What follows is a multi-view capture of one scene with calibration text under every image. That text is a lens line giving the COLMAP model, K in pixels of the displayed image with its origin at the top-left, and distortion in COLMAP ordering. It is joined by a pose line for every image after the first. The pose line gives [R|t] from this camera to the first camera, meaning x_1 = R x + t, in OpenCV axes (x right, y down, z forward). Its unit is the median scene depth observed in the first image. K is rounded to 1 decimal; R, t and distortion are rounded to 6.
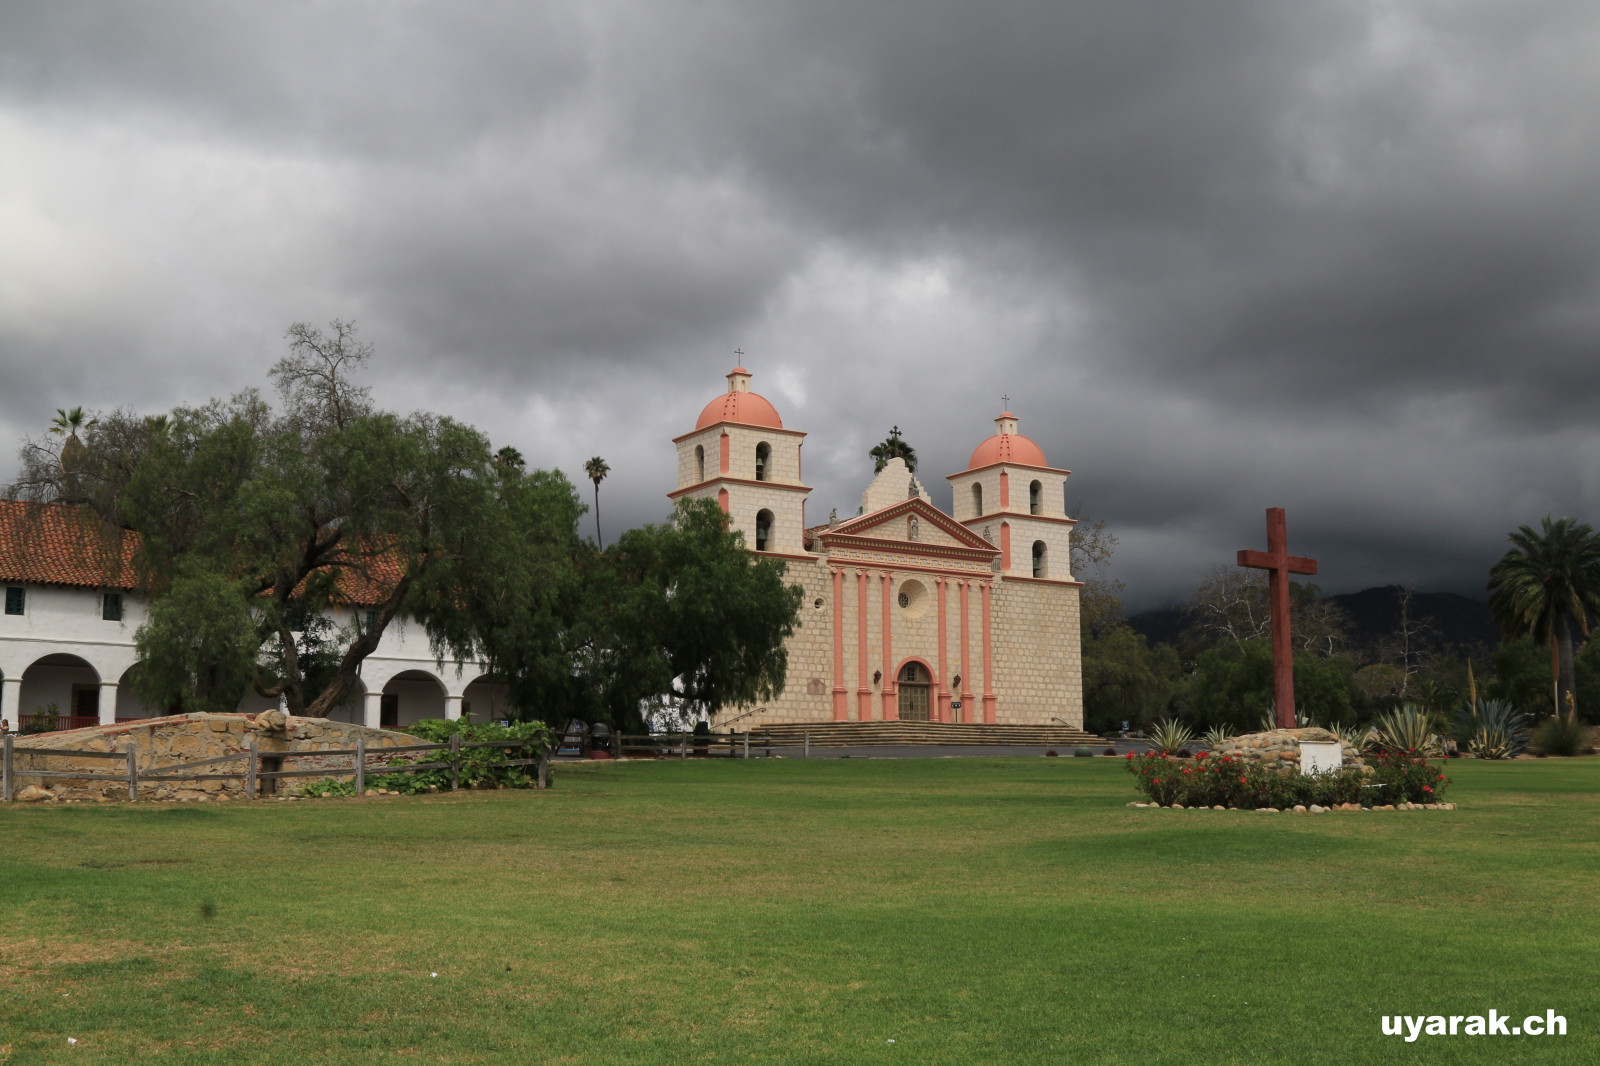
lens RADIAL K [[1744.5, 0, 799.9], [0, 1744.5, 534.1], [0, 0, 1]] dist [-0.094284, 0.000000]
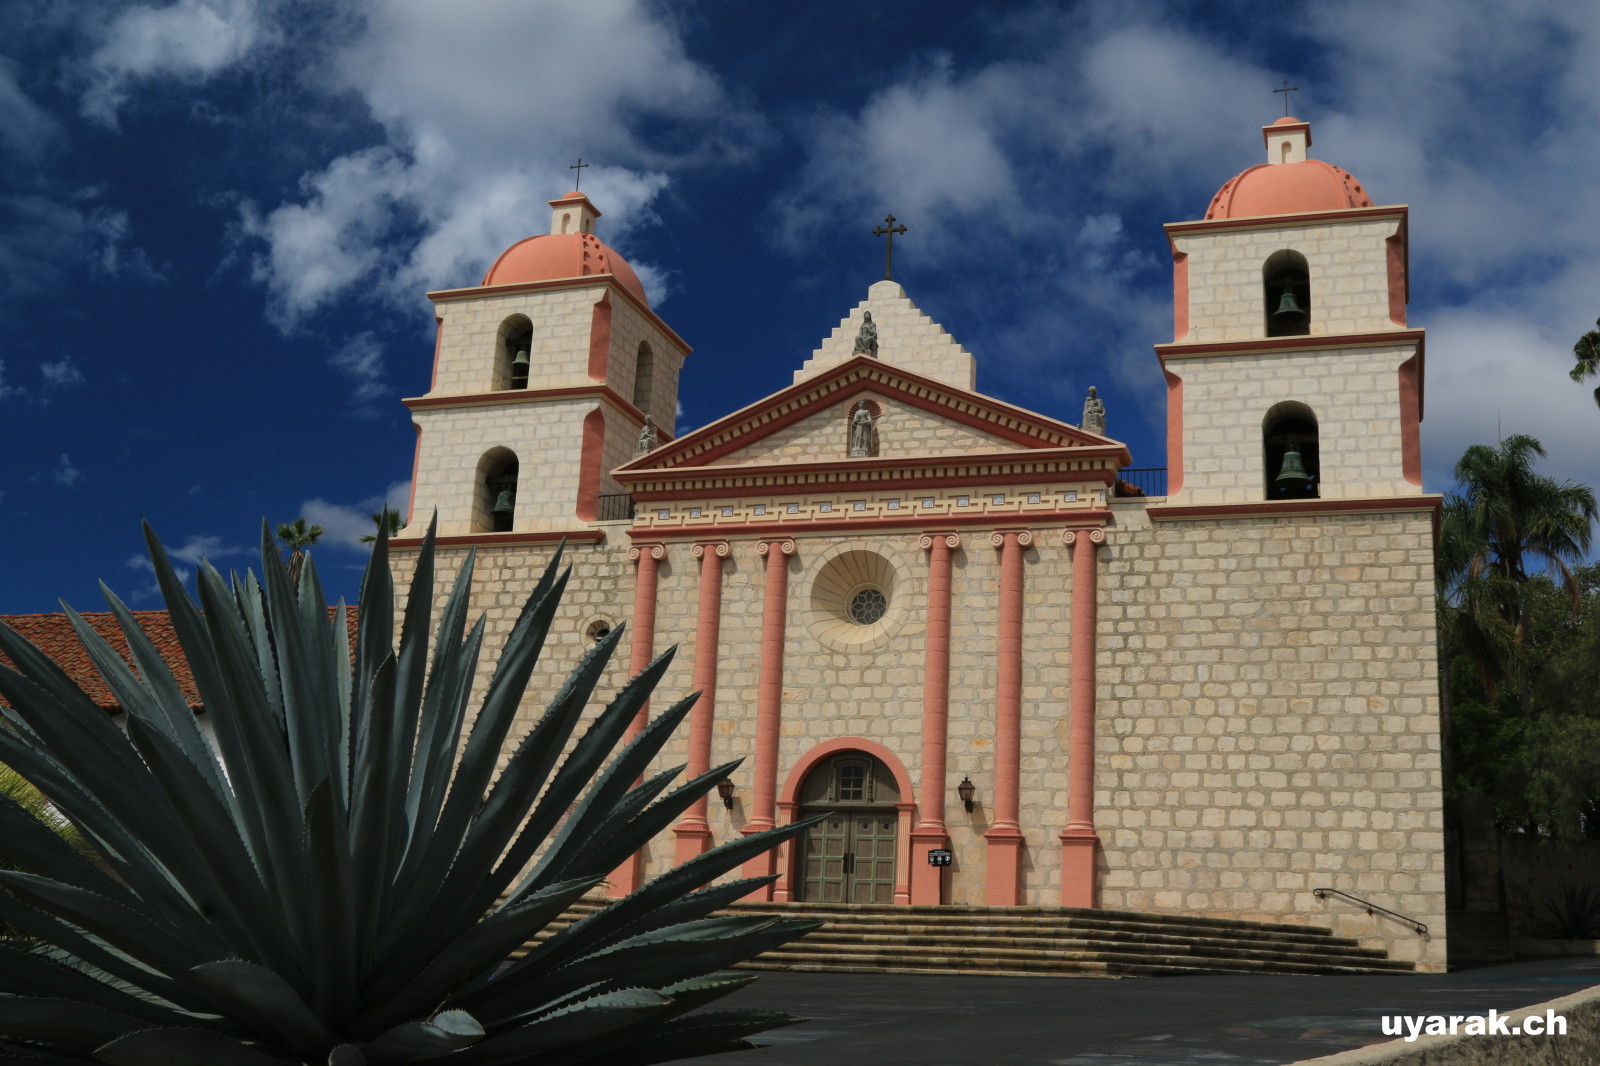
lens RADIAL K [[1744.5, 0, 801.0], [0, 1744.5, 530.7], [0, 0, 1]] dist [-0.094284, 0.000000]
pose [[0.612964, -0.173629, -0.770797, 0.363326], [0.078764, 0.984124, -0.159046, 0.083191], [0.786175, 0.036778, 0.616908, 0.716996]]
